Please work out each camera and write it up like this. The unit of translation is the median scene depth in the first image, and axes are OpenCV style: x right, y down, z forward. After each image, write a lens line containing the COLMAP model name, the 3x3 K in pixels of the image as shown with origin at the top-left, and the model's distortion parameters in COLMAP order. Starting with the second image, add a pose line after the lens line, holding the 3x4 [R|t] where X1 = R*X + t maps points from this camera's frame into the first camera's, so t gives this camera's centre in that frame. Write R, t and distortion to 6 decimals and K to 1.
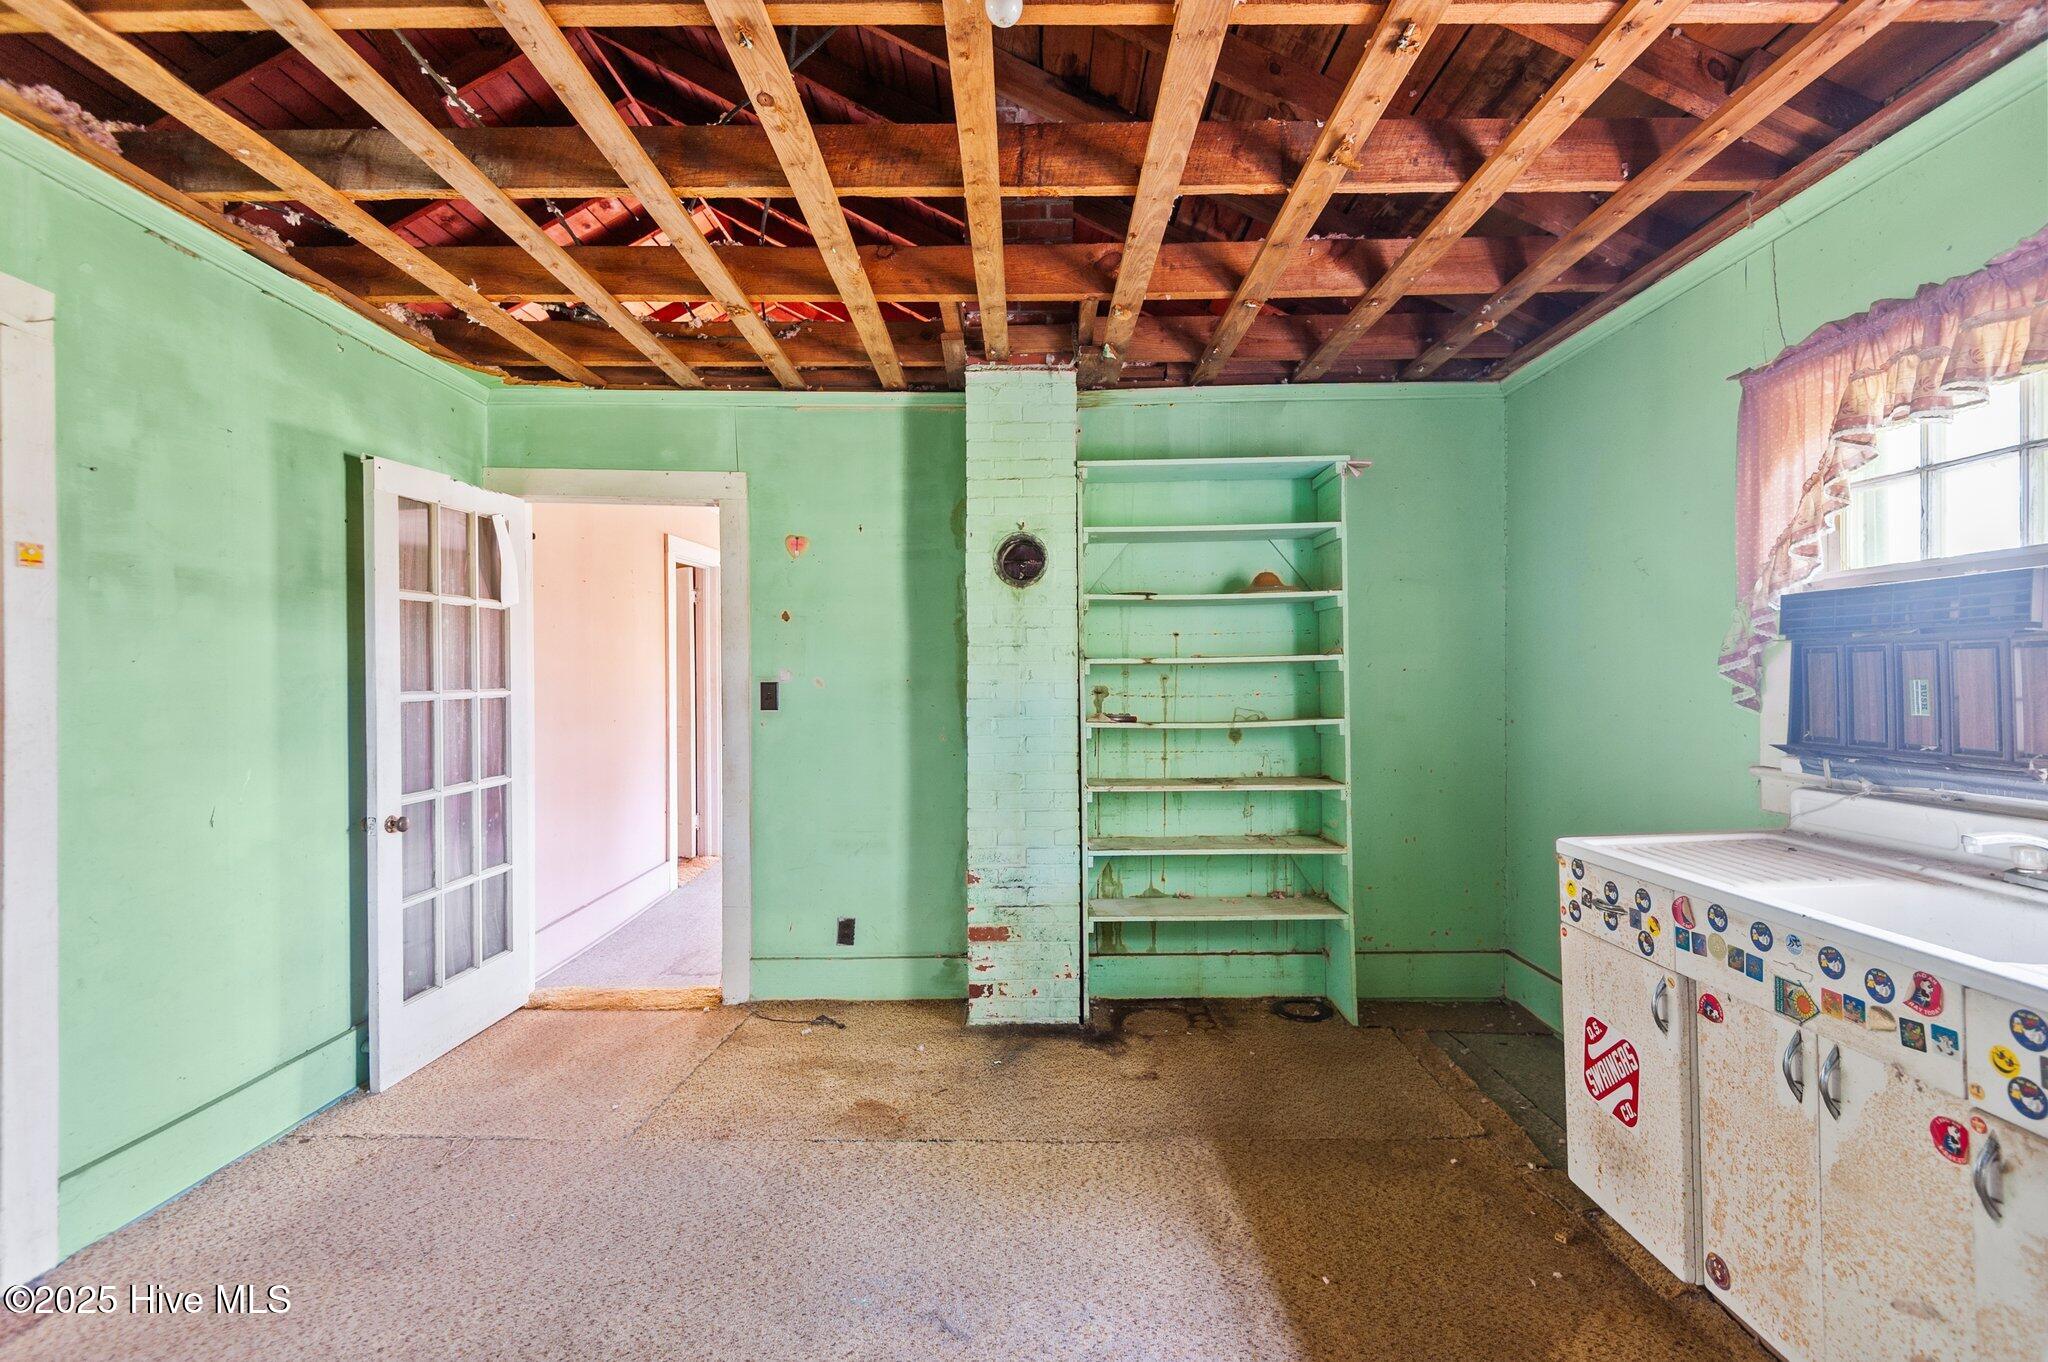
lens RADIAL K [[929.1, 0, 1022.6], [0, 929.1, 674.0], [0, 0, 1]] dist [0.037952, -0.022552]
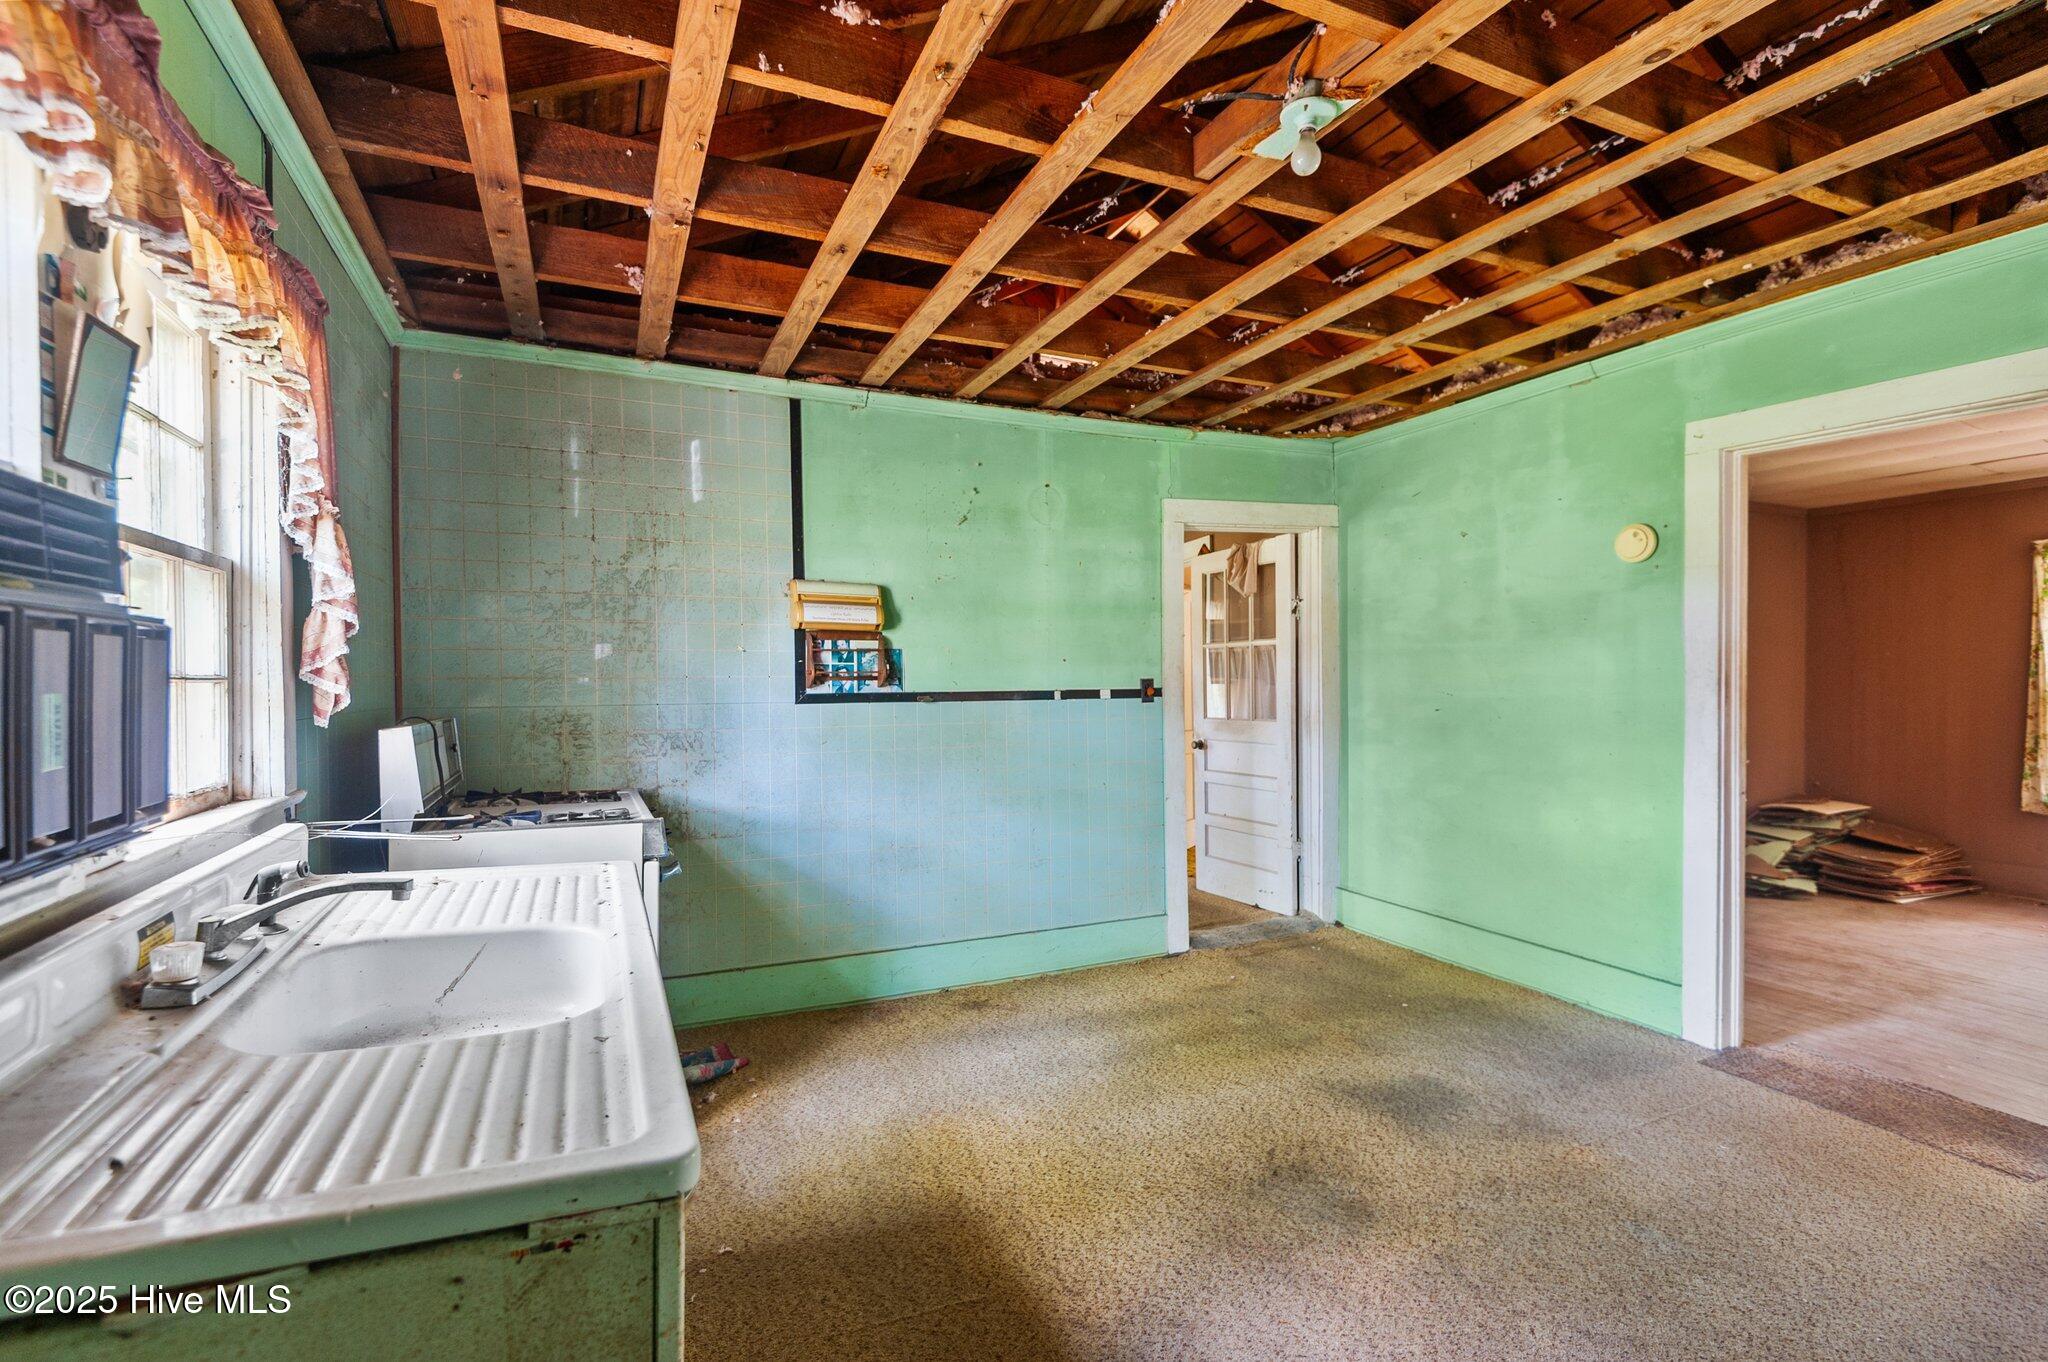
lens RADIAL K [[935.7, 0, 1023.2], [0, 935.7, 690.1], [0, 0, 1]] dist [0.040493, -0.022103]
pose [[-0.904010, 0.011645, -0.427353, 0.433059], [0.006616, 0.999890, 0.013251, -0.000769], [0.427461, 0.009151, -0.903988, 0.968206]]
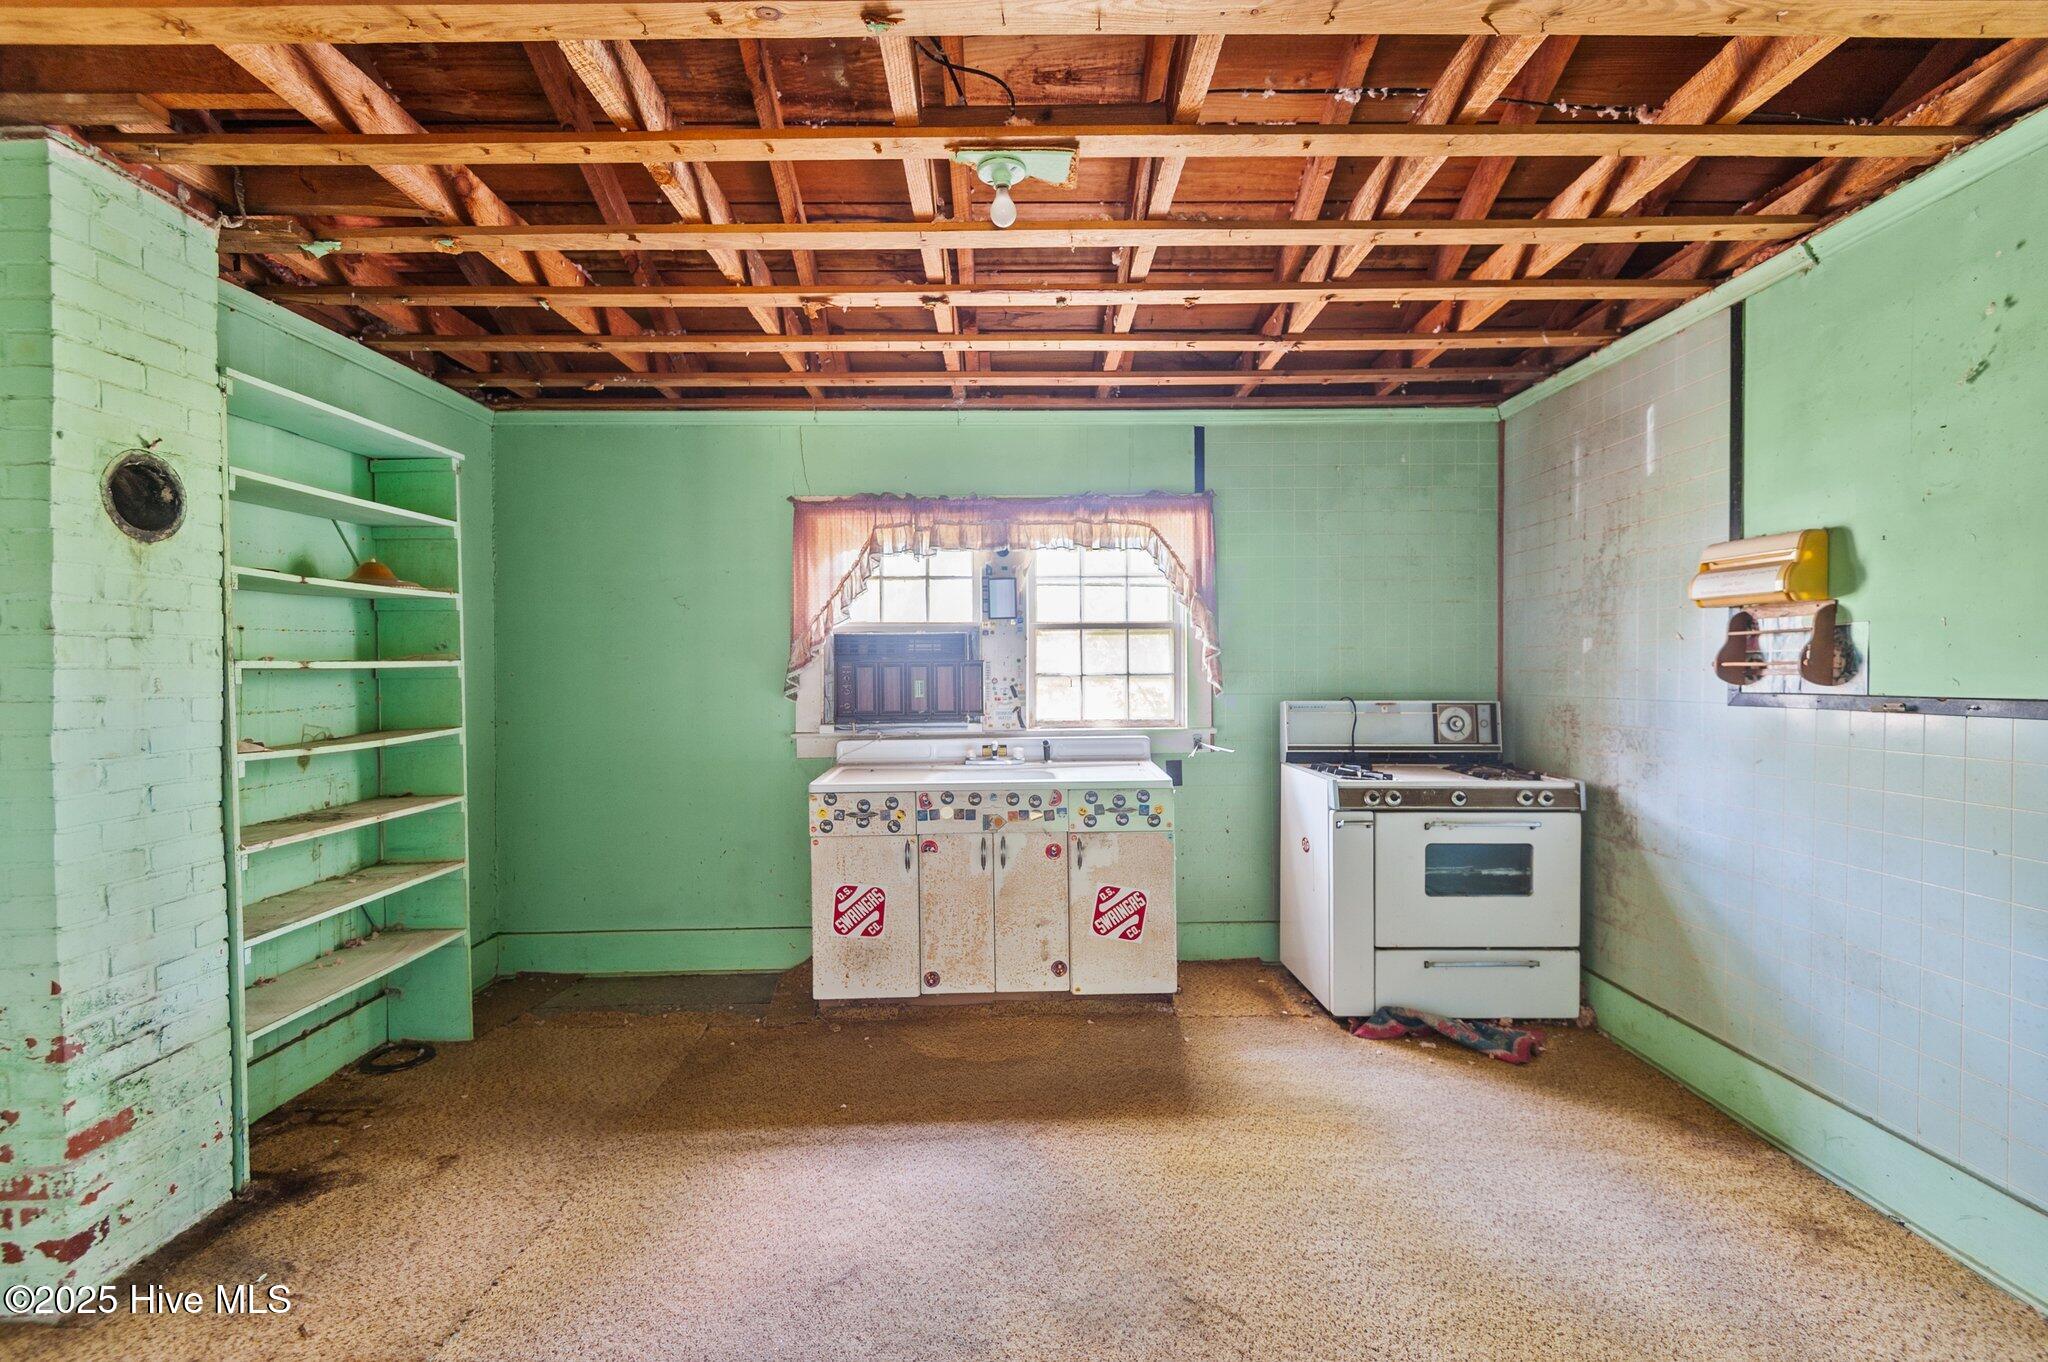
lens RADIAL K [[929.1, 0, 1022.6], [0, 929.1, 674.0], [0, 0, 1]] dist [0.037952, -0.022552]
pose [[-0.017586, 0.000143, 0.999845, -0.691517], [0.005868, 0.999983, -0.000040, -0.003690], [-0.999828, 0.005867, -0.017587, 0.475683]]
